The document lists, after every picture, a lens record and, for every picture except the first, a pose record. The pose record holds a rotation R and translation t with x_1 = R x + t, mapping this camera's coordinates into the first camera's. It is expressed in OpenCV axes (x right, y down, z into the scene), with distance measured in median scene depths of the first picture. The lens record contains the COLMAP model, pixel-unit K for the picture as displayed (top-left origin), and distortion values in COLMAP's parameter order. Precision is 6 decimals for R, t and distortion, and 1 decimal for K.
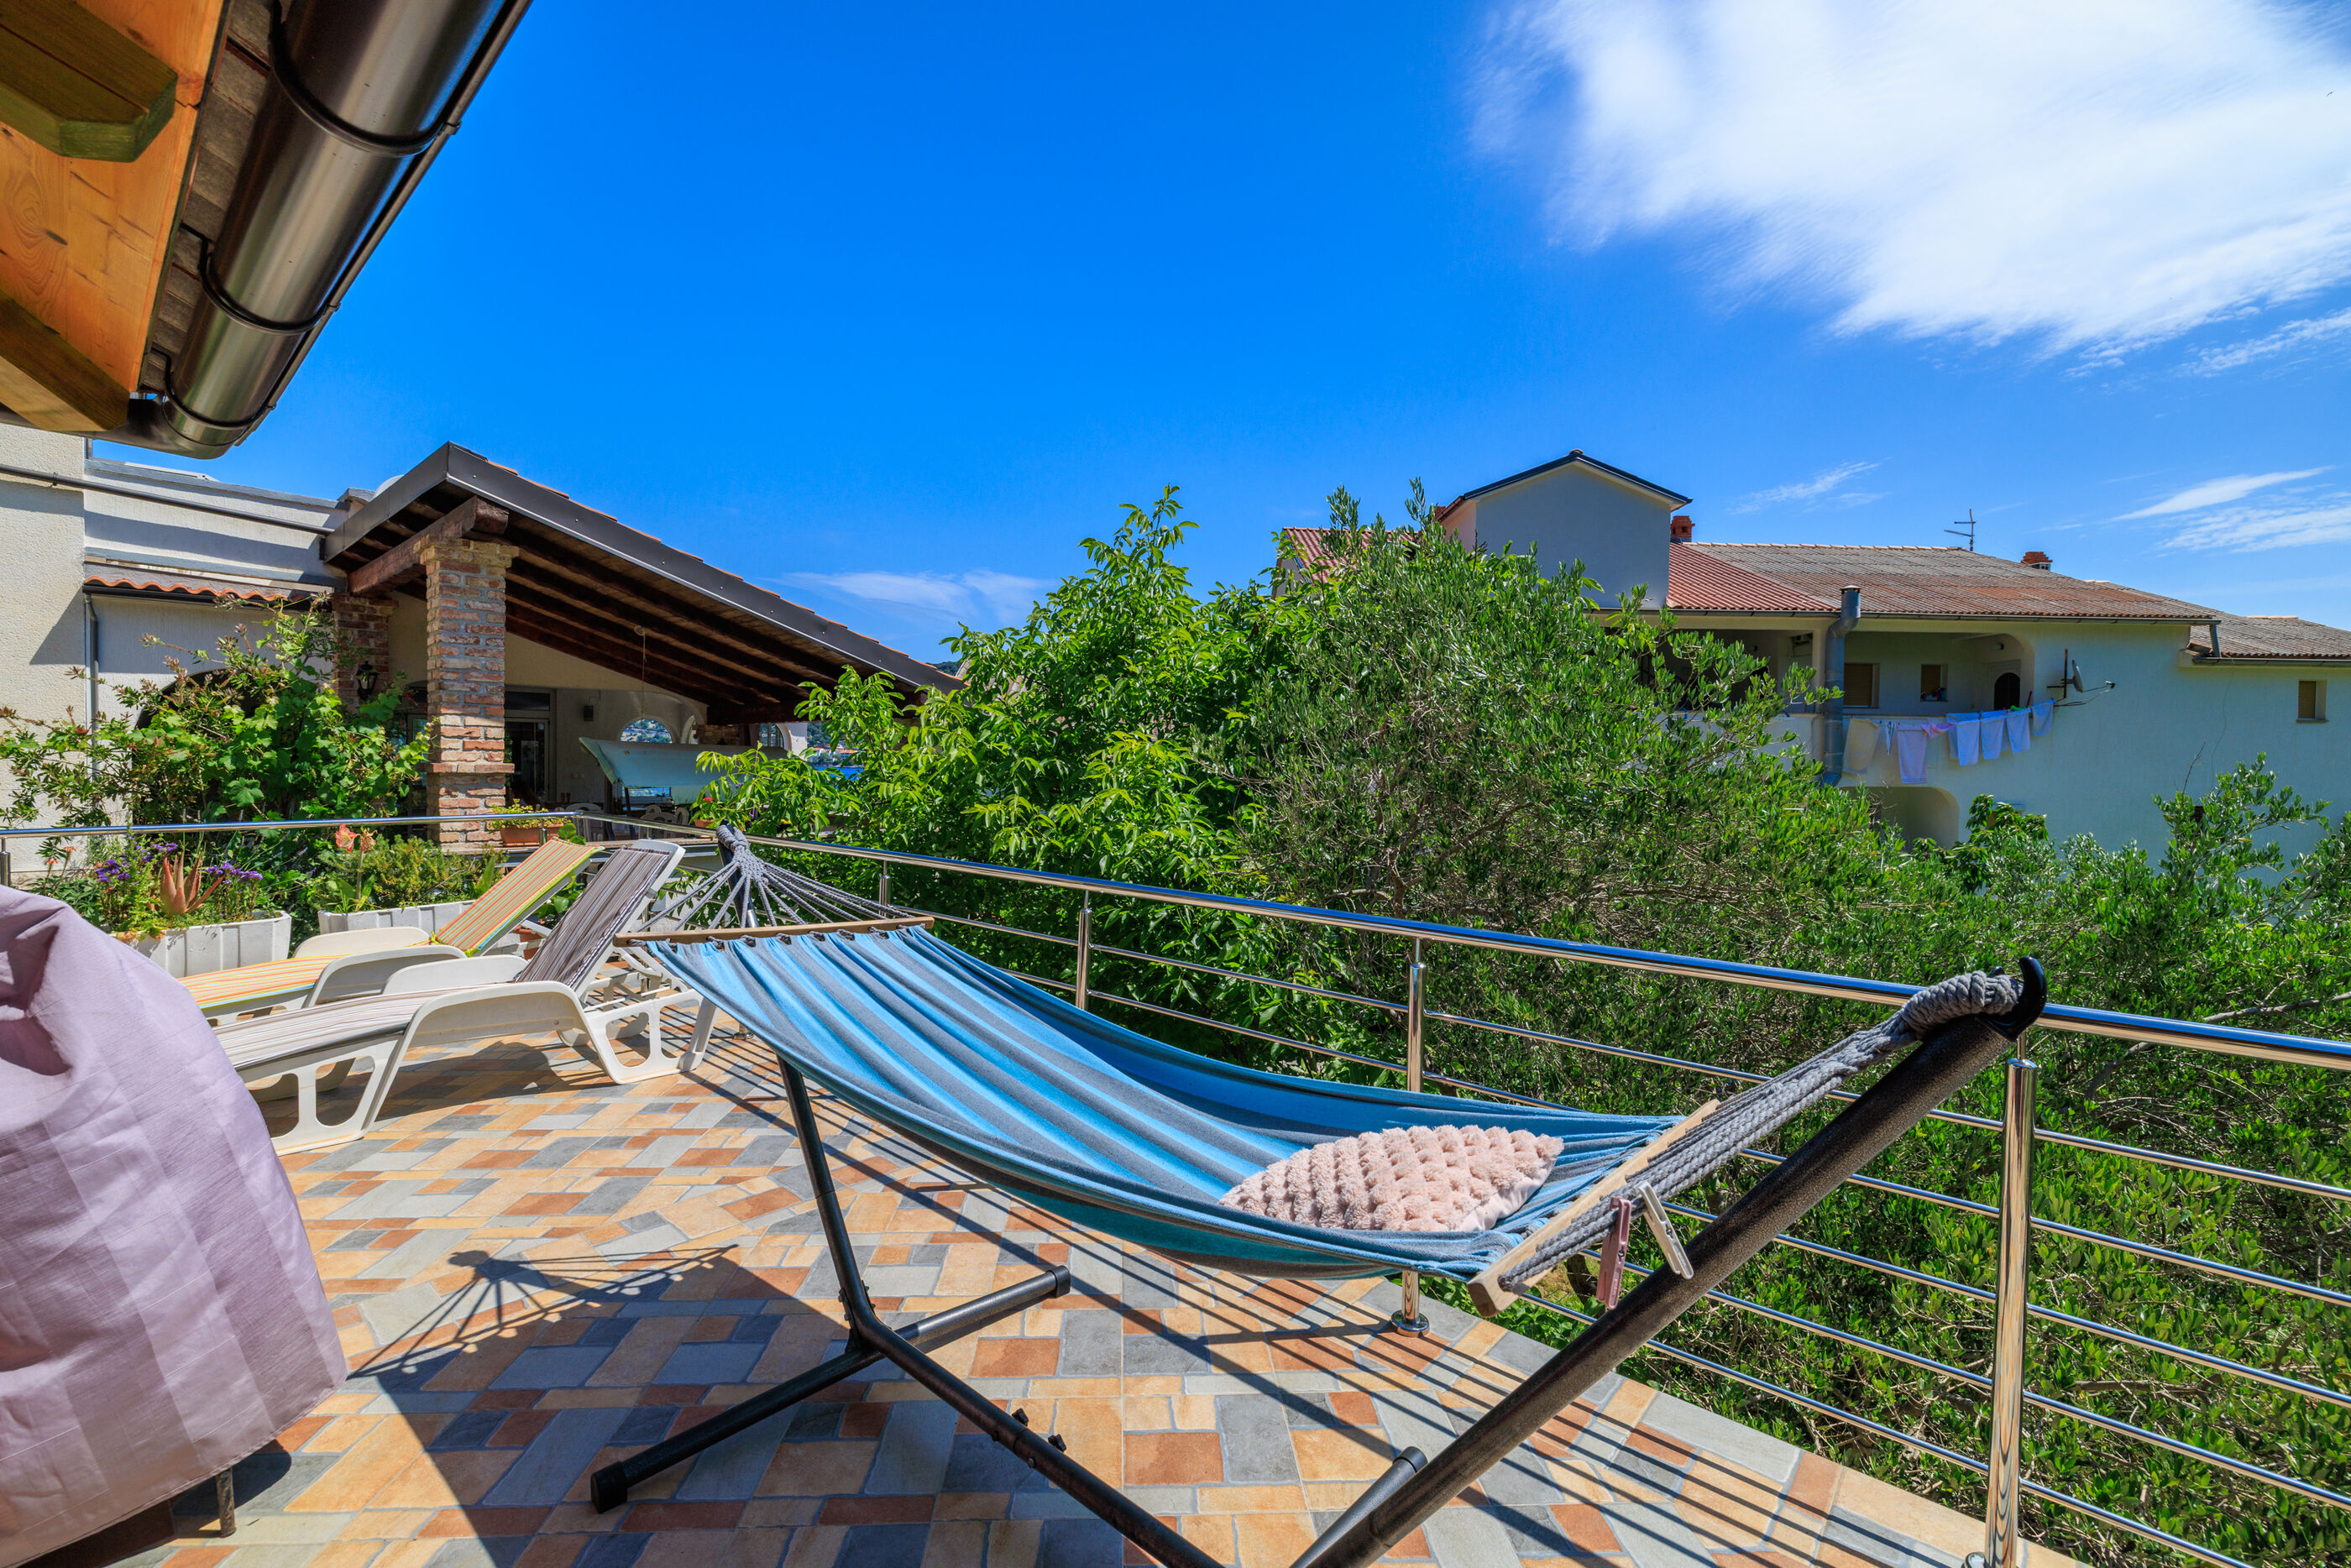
lens RADIAL K [[1006.8, 0, 1175.0], [0, 1006.8, 776.4], [0, 0, 1]] dist [0.011382, -0.000283]
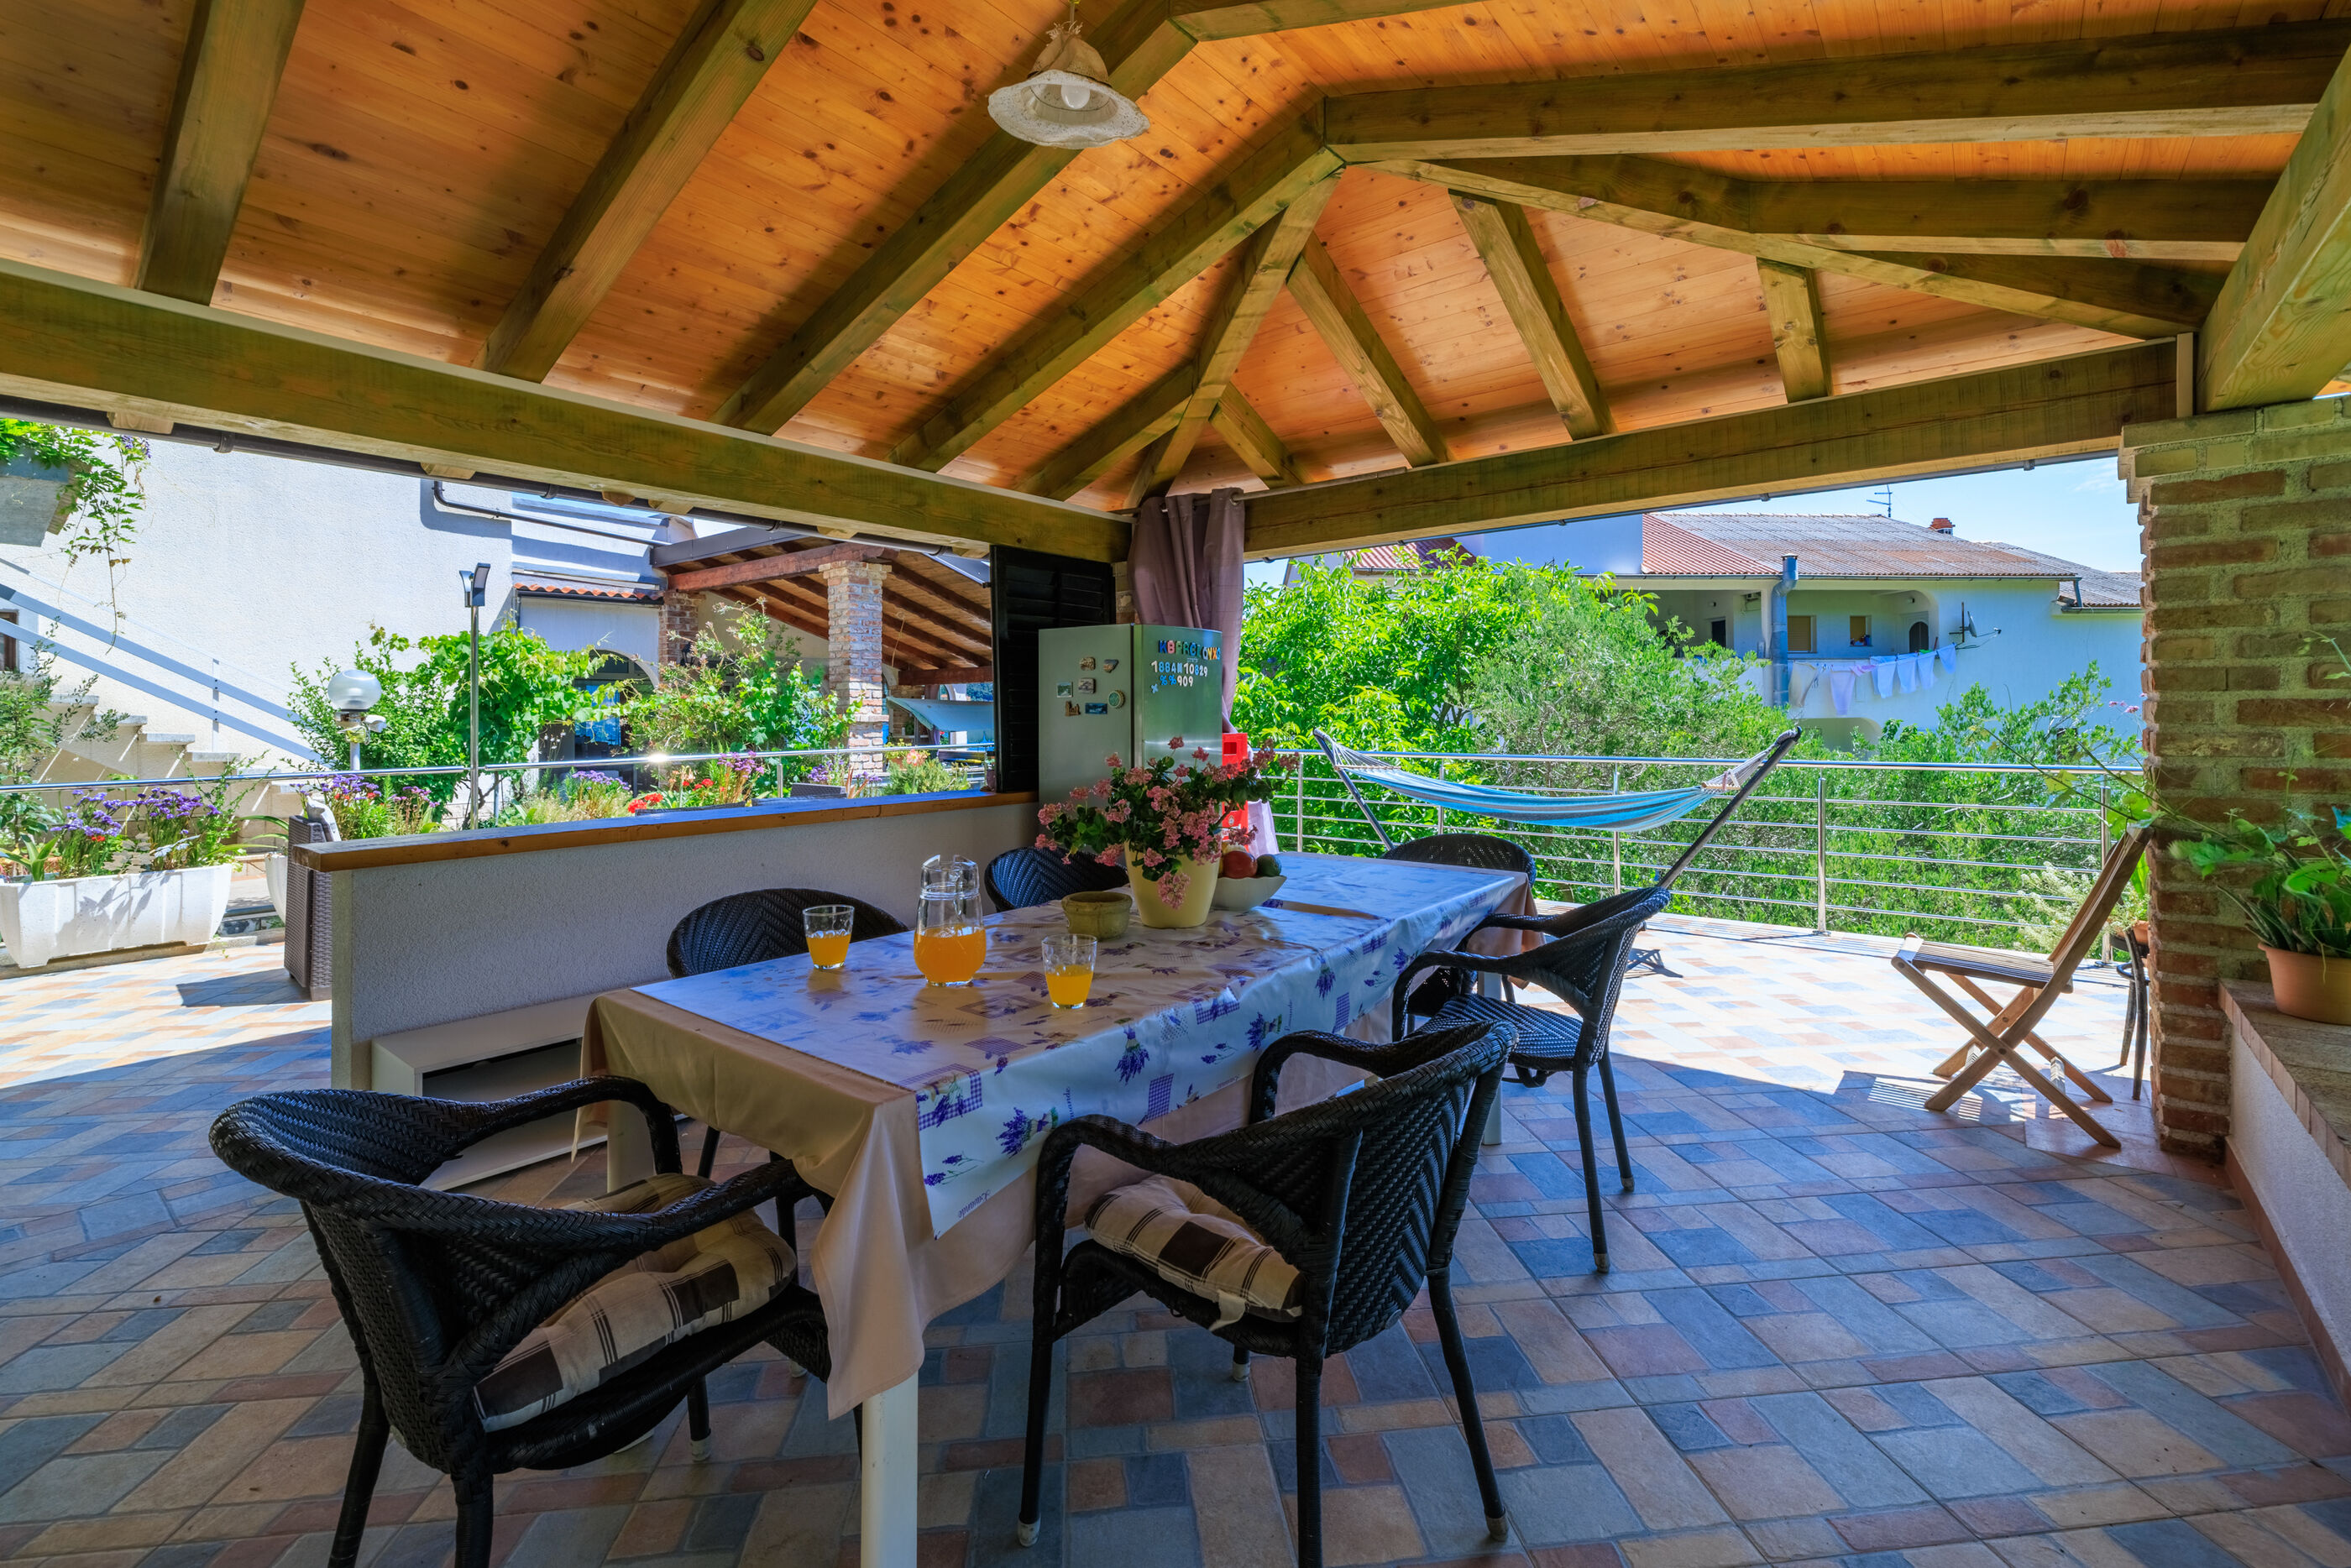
lens RADIAL K [[1006.8, 0, 1194.4], [0, 1006.8, 712.3], [0, 0, 1]] dist [0.011382, -0.000283]
pose [[0.998652, -0.019406, 0.048148, -0.110752], [0.020042, 0.999718, -0.012770, 0.004415], [-0.047886, 0.013718, 0.998759, -0.178585]]
